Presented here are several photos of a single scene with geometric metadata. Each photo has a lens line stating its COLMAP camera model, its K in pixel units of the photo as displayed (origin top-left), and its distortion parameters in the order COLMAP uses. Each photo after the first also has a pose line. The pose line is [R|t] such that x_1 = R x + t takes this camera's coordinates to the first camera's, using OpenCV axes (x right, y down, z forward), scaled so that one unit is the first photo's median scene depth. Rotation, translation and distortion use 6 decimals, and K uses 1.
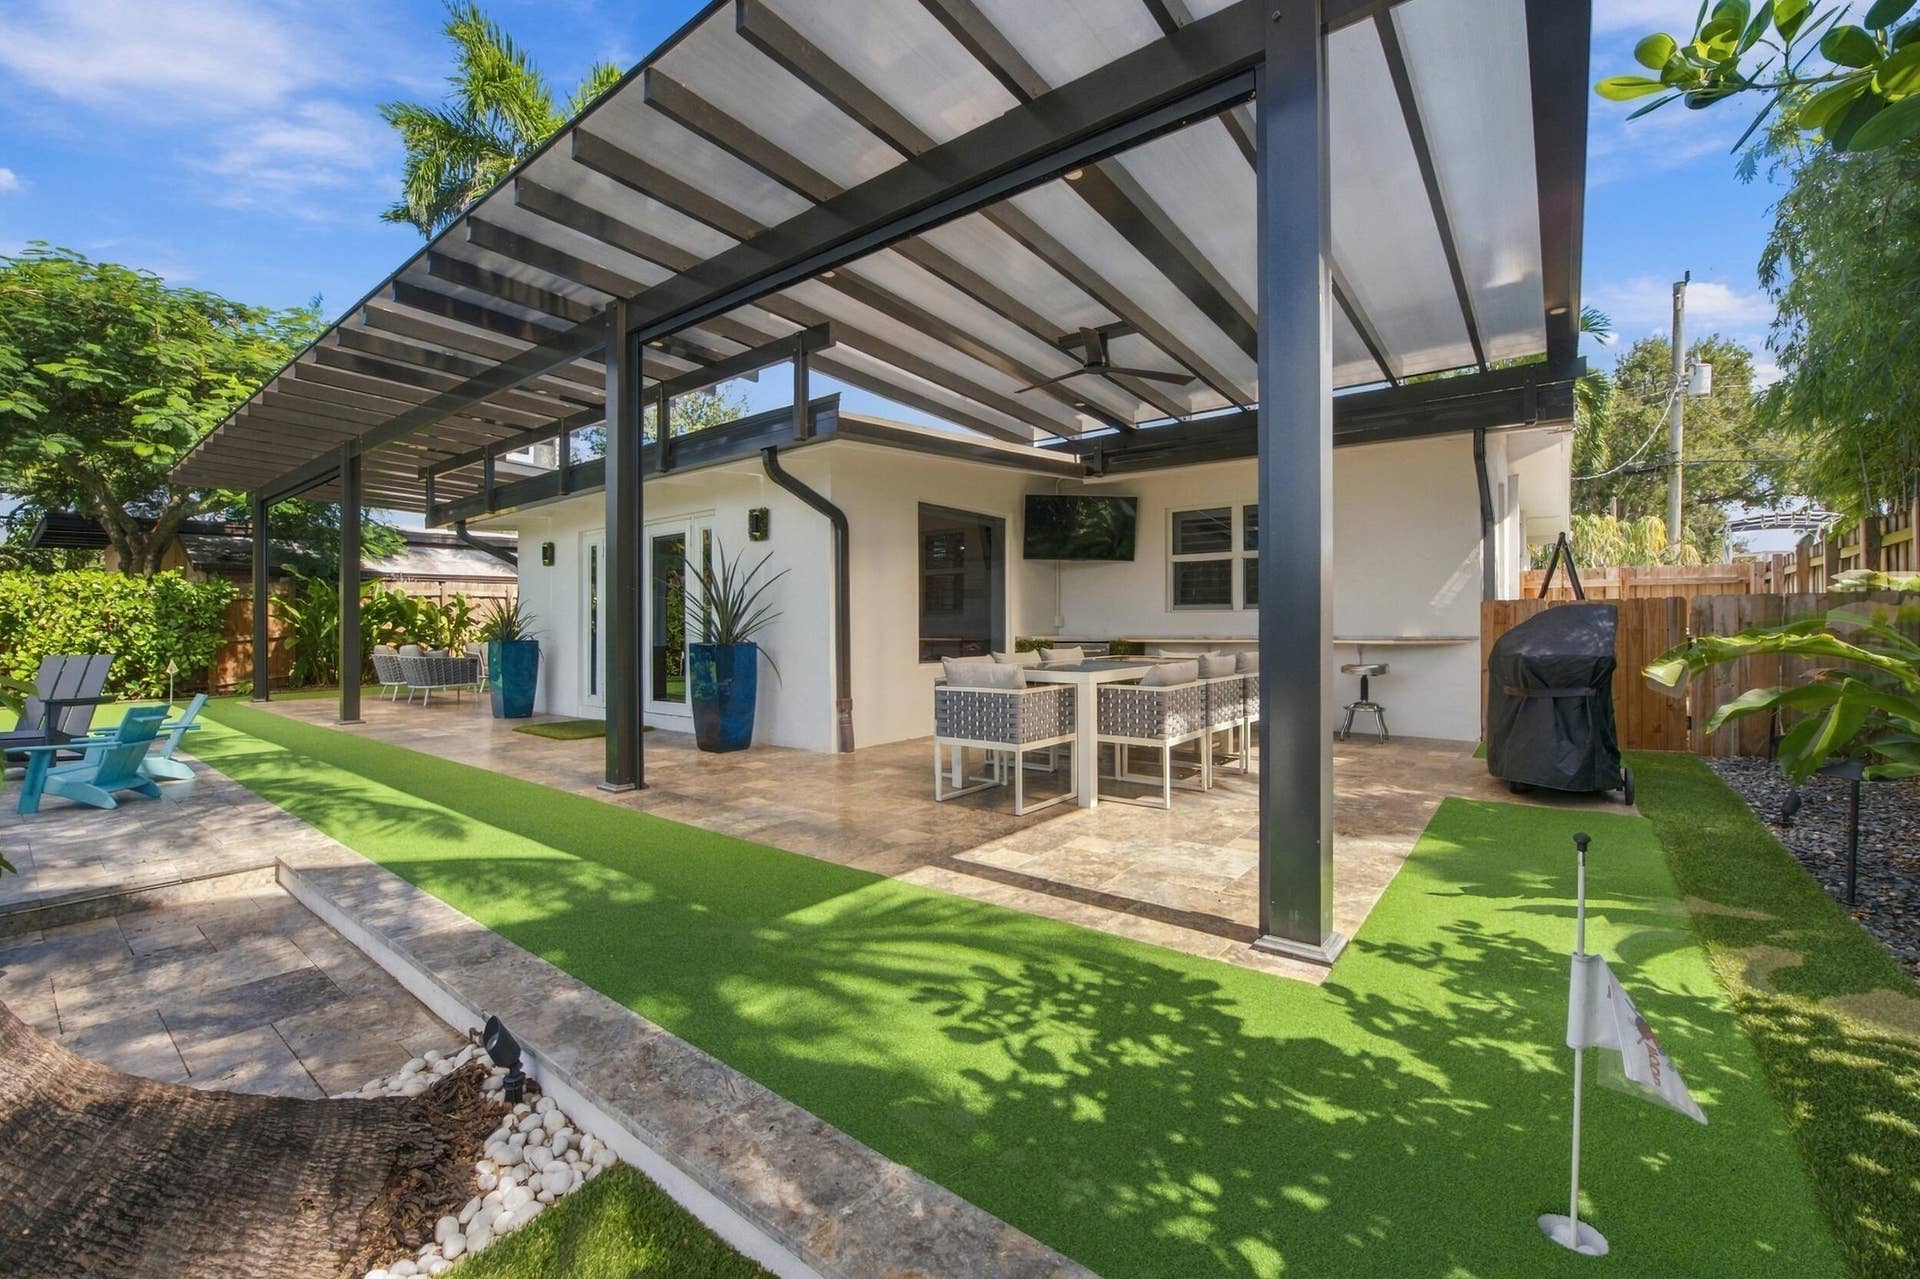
lens RADIAL K [[774.2, 0, 953.7], [0, 774.2, 632.8], [0, 0, 1]] dist [-0.016609, -0.002203]
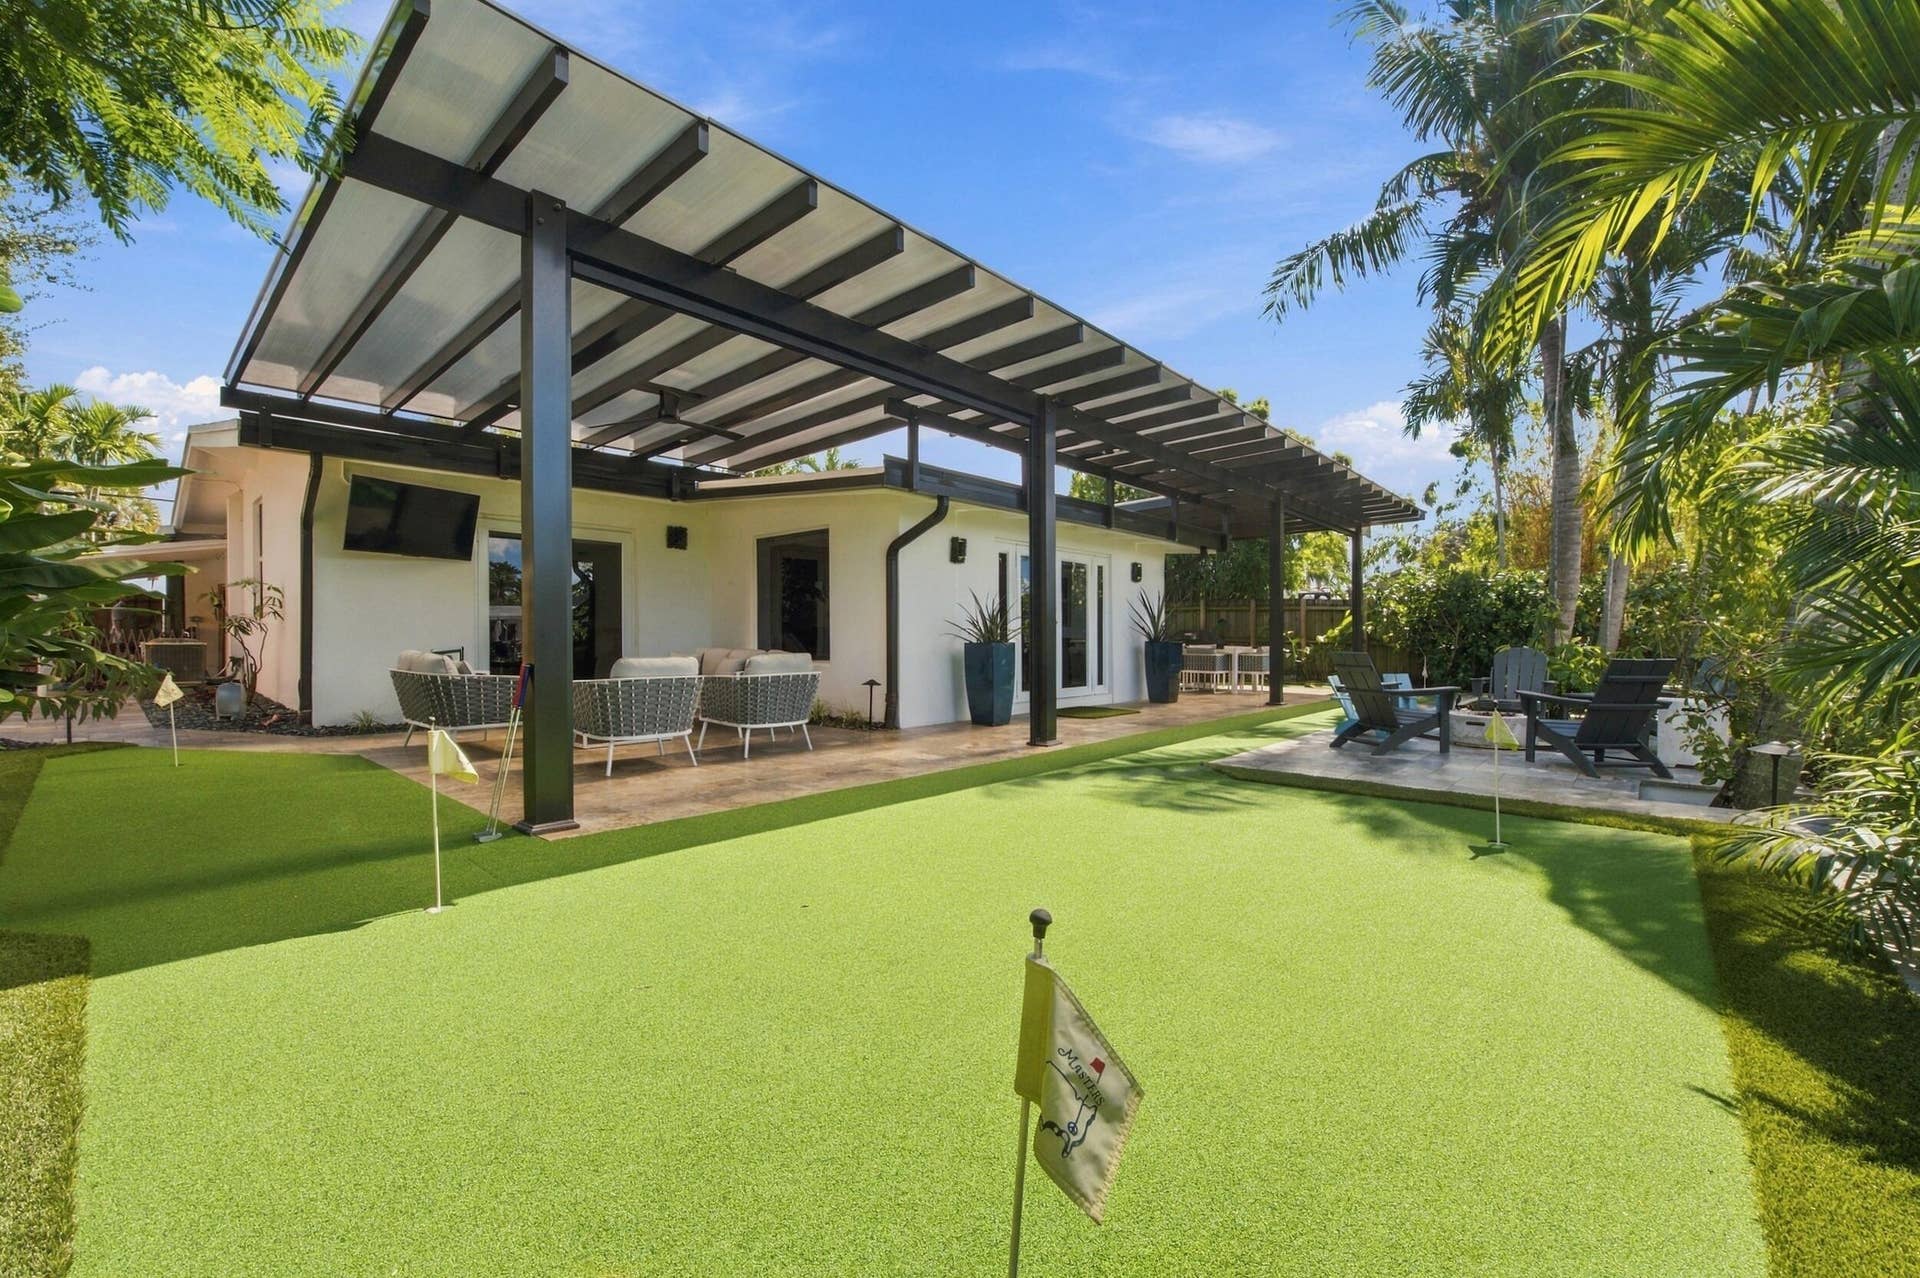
lens RADIAL K [[835.9, 0, 961.0], [0, 835.9, 644.7], [0, 0, 1]] dist [-0.010460, -0.000177]
pose [[0.038951, -0.002645, 0.999238, -1.471874], [0.000941, 0.999996, 0.002610, 0.008877], [-0.999241, 0.000839, 0.038954, 0.931755]]
